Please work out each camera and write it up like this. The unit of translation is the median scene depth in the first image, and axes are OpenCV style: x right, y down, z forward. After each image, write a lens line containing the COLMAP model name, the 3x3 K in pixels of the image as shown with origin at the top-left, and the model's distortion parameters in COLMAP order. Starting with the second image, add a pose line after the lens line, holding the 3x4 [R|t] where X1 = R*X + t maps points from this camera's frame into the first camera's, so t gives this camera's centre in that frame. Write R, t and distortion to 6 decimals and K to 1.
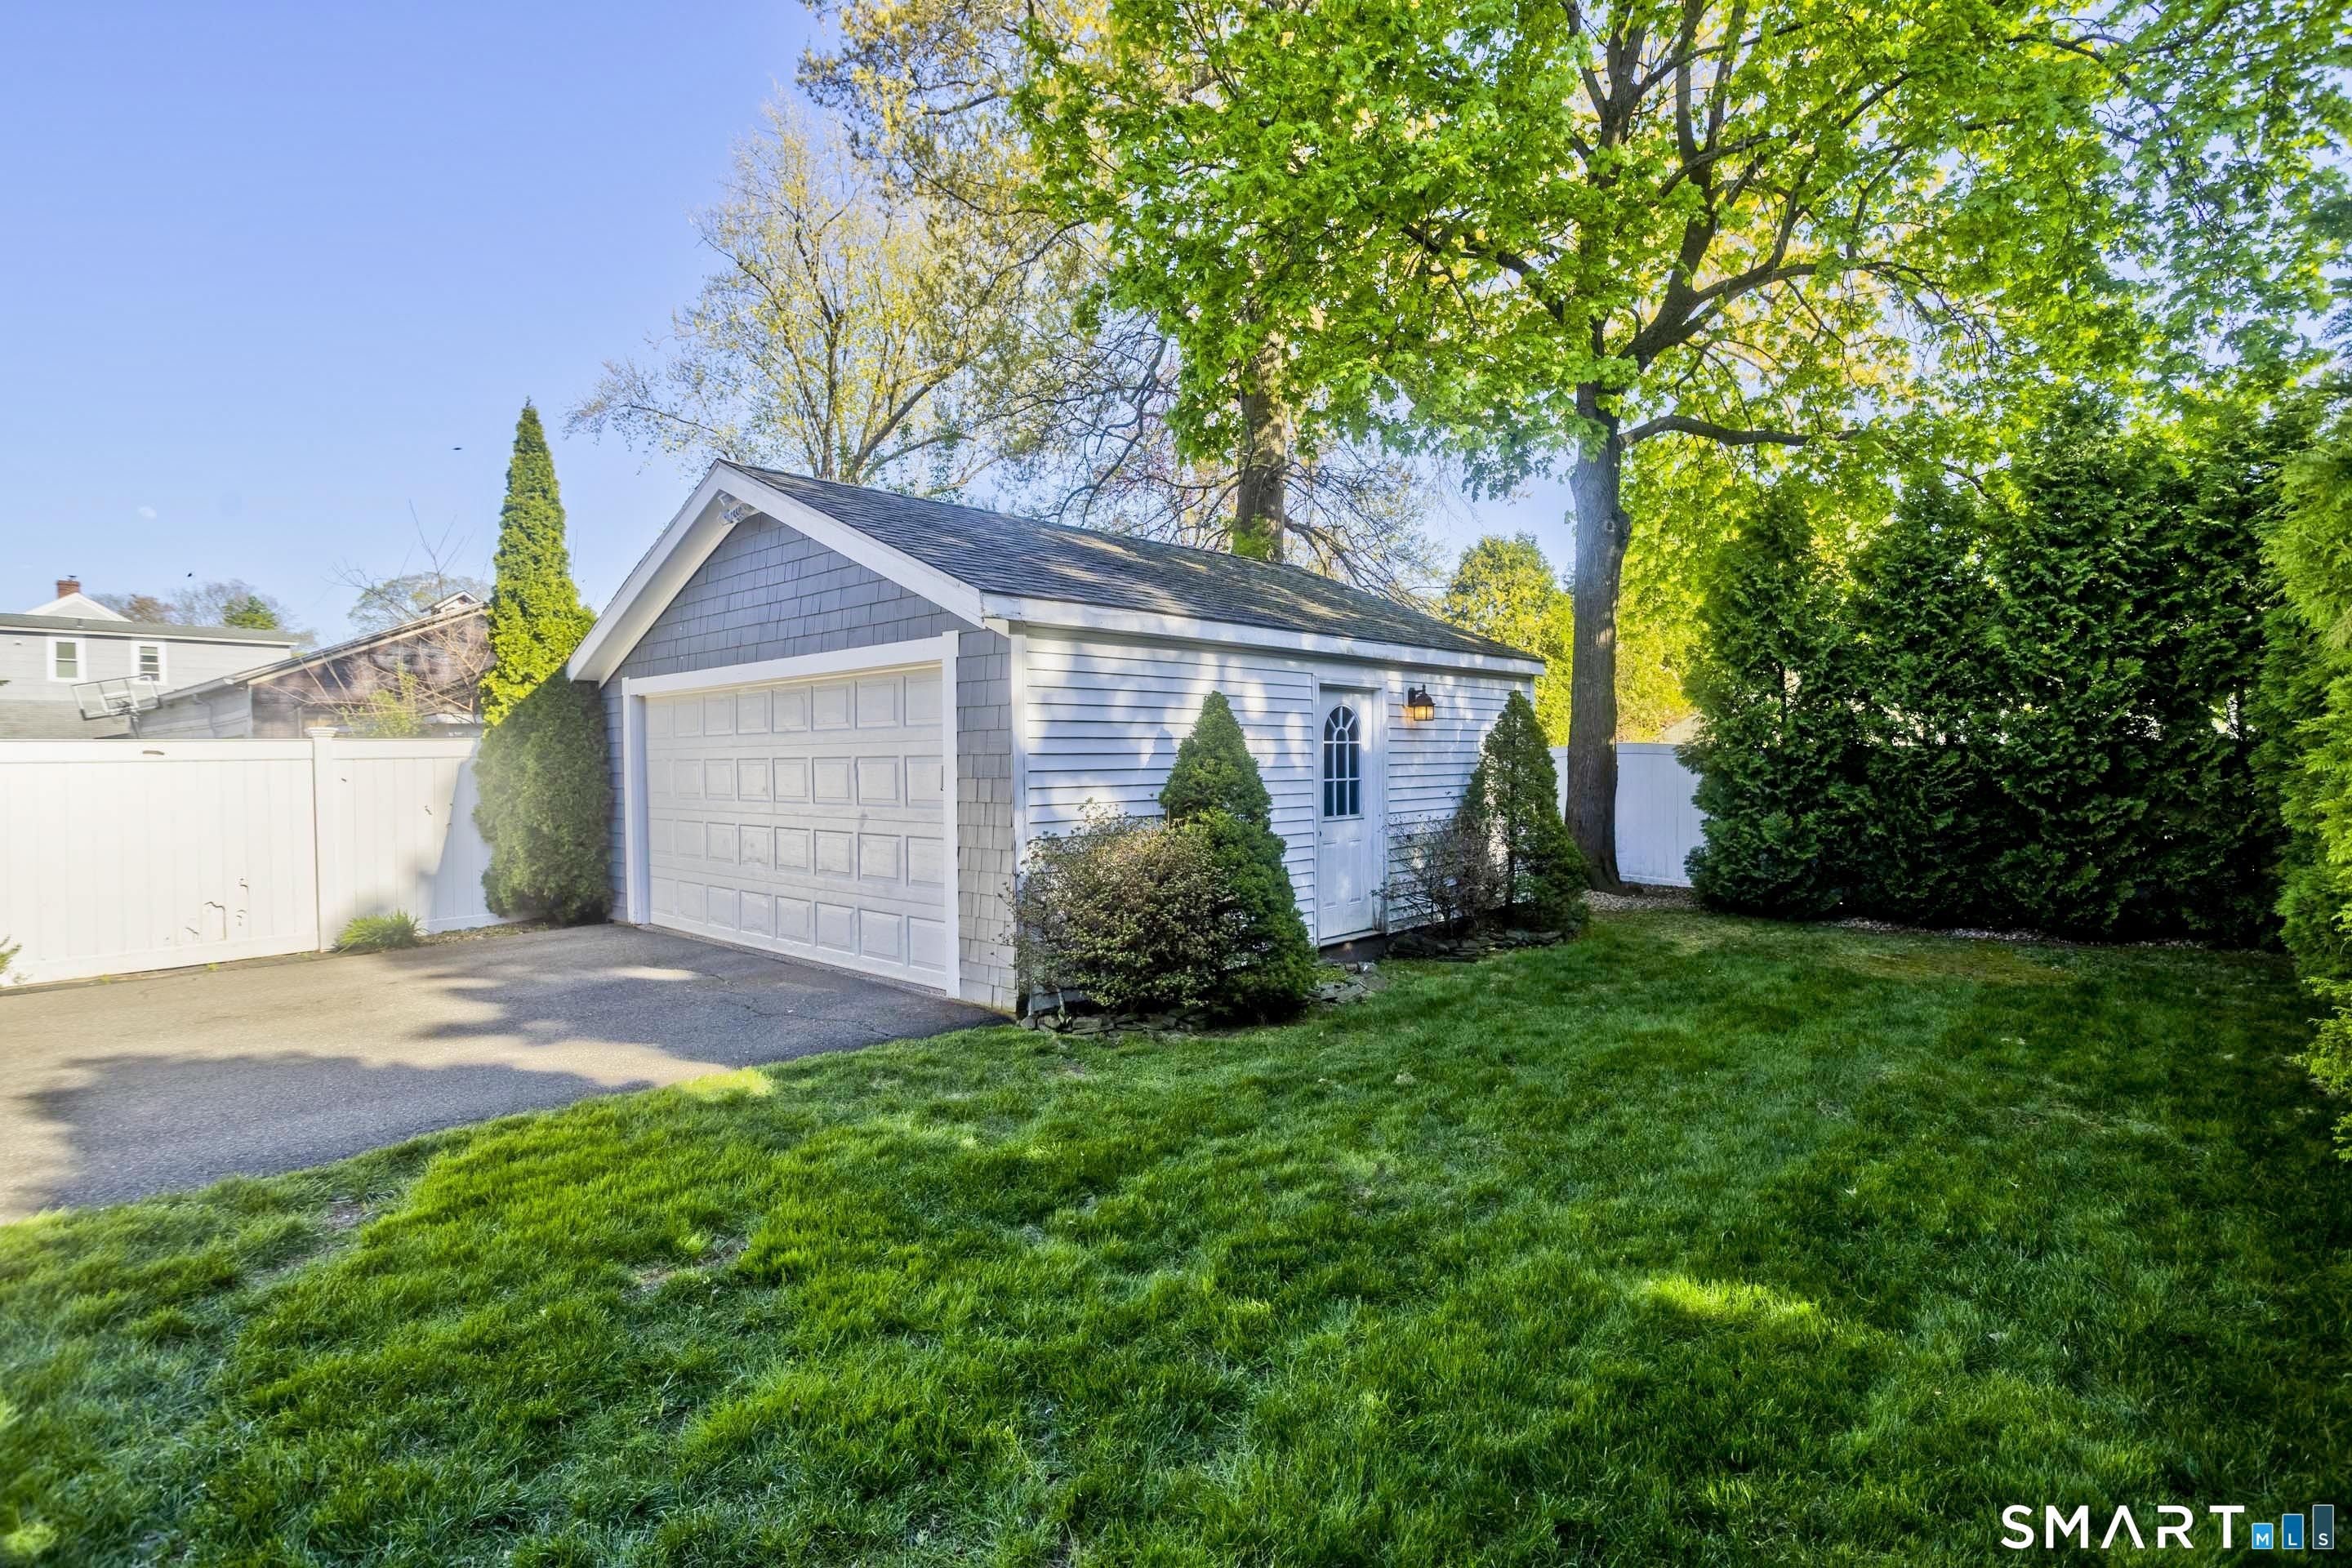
lens RADIAL K [[1141.2, 0, 1178.6], [0, 1141.2, 768.3], [0, 0, 1]] dist [-0.046329, 0.030289]
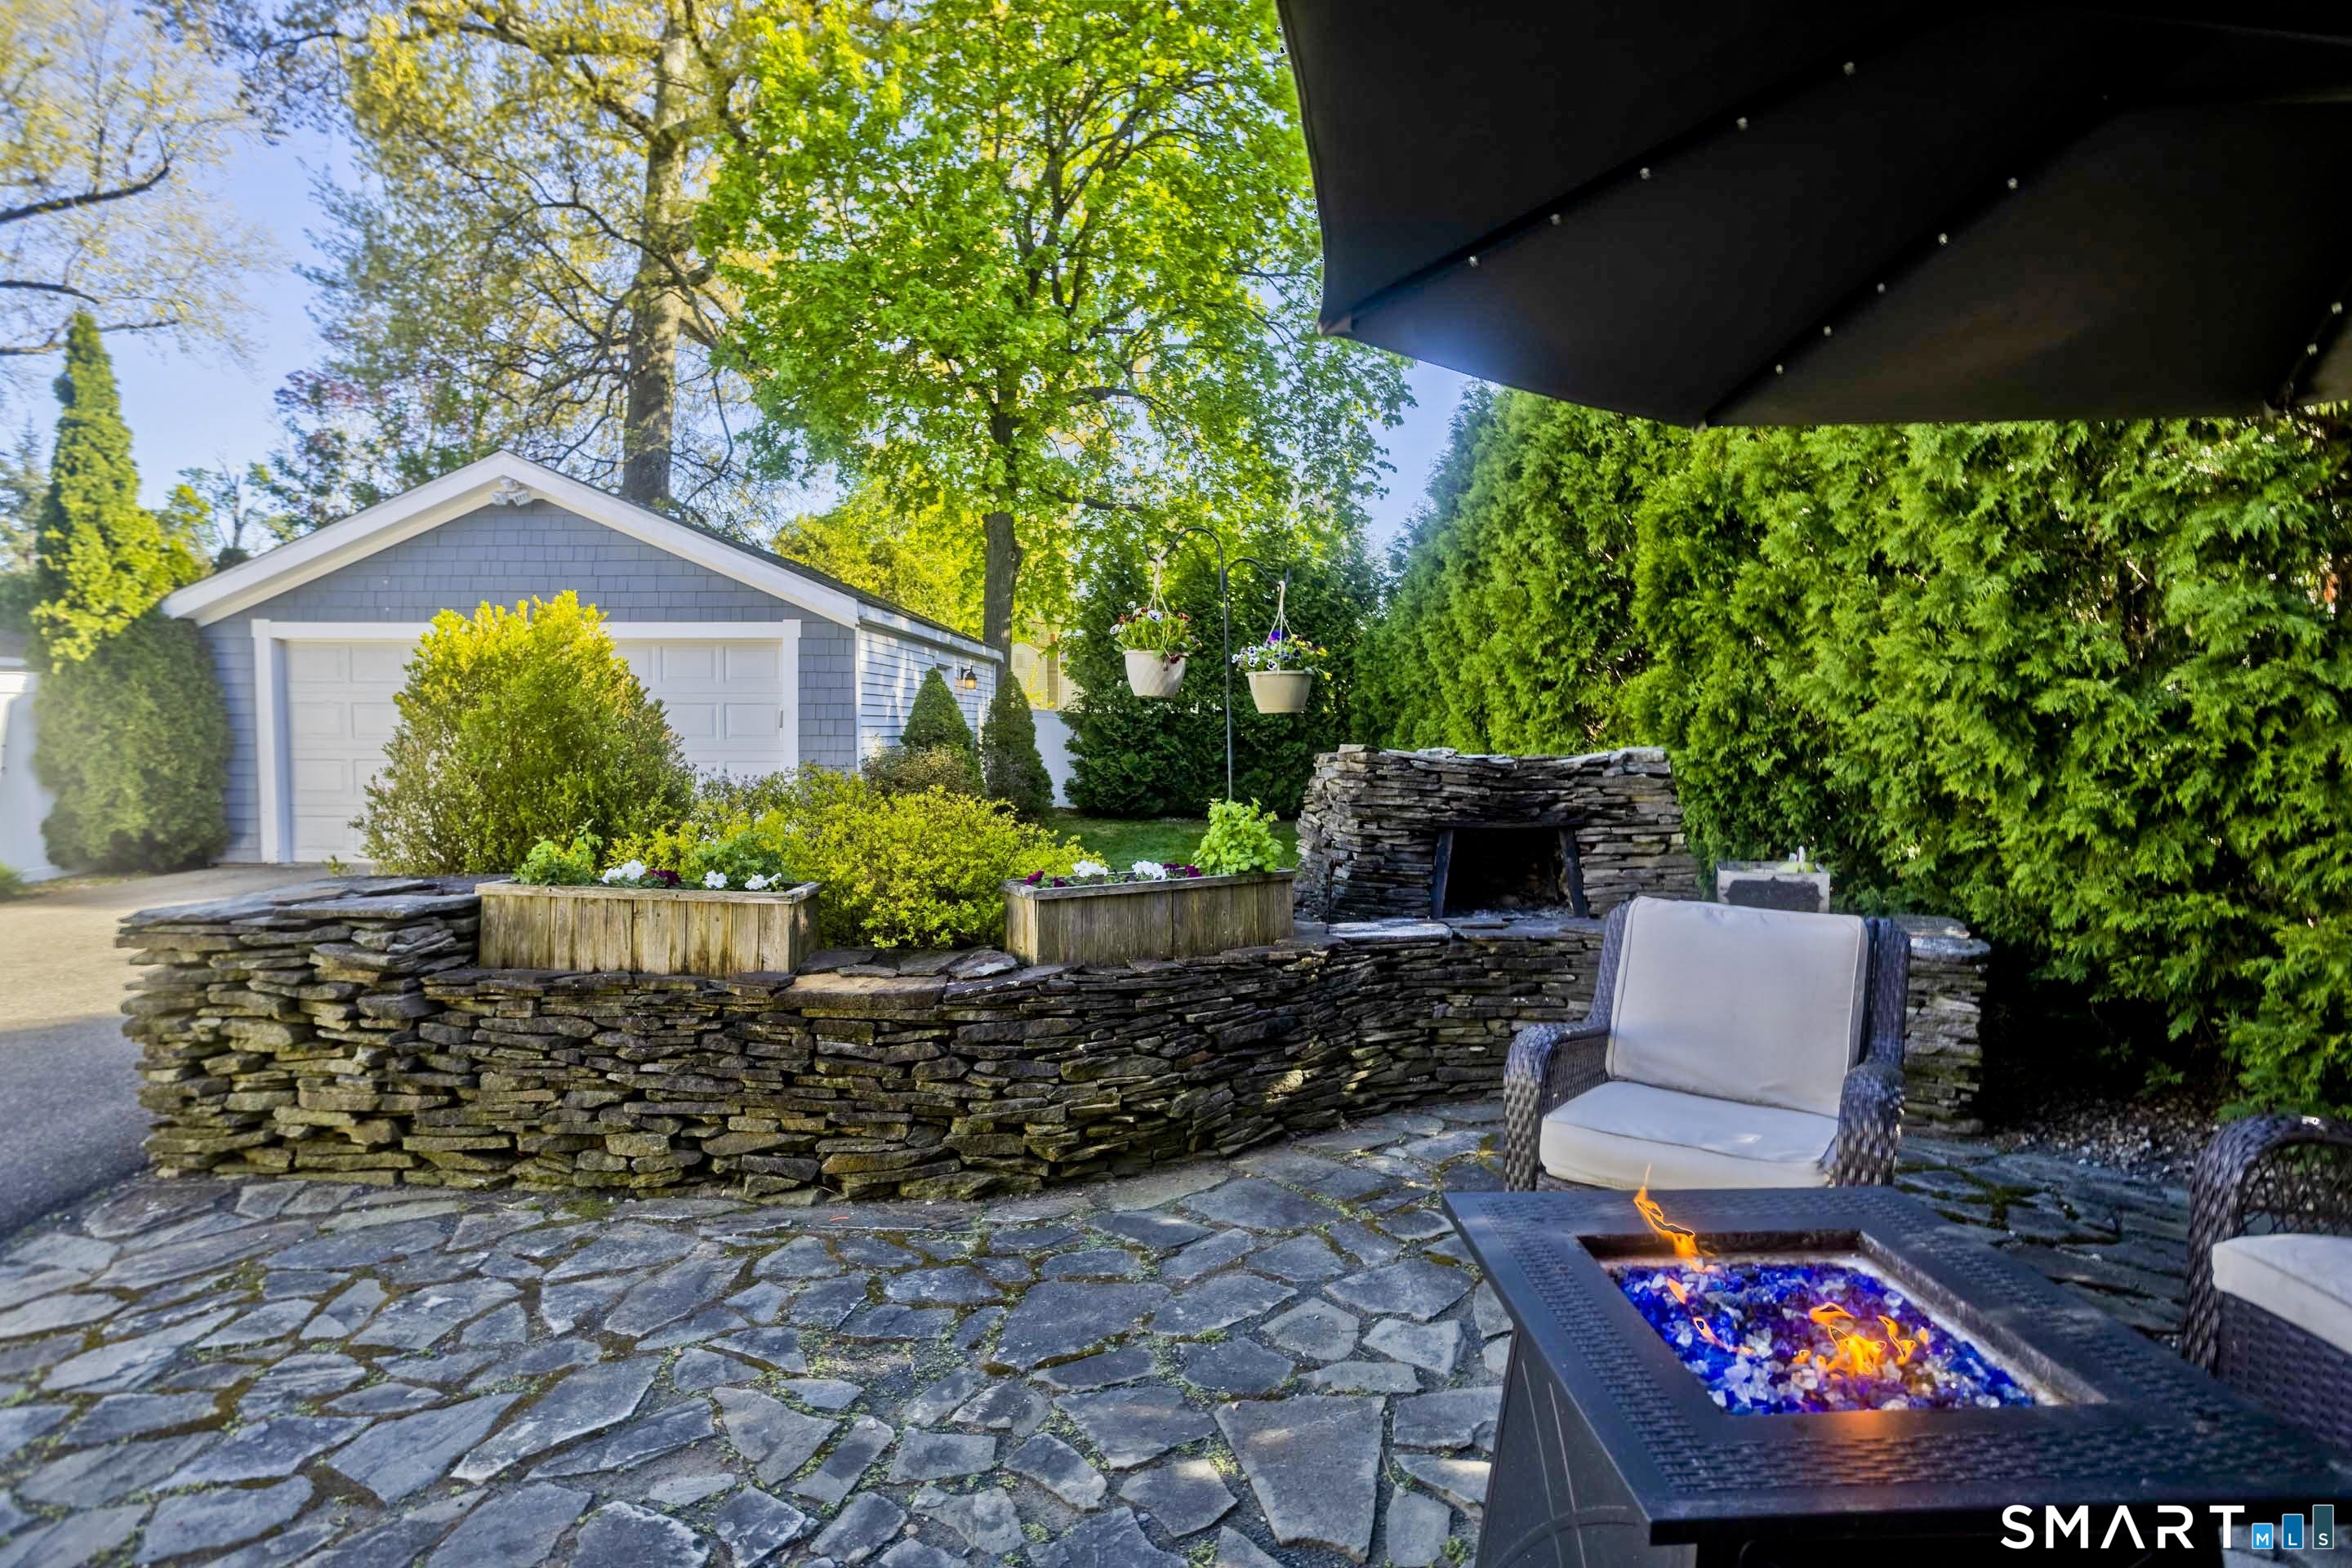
lens RADIAL K [[1141.2, 0, 1178.6], [0, 1141.2, 768.3], [0, 0, 1]] dist [-0.046329, 0.030289]
pose [[0.751215, -0.011278, 0.659961, -0.529121], [-0.006183, 0.999690, 0.024123, 0.022544], [-0.660028, -0.022202, 0.750913, -0.285011]]
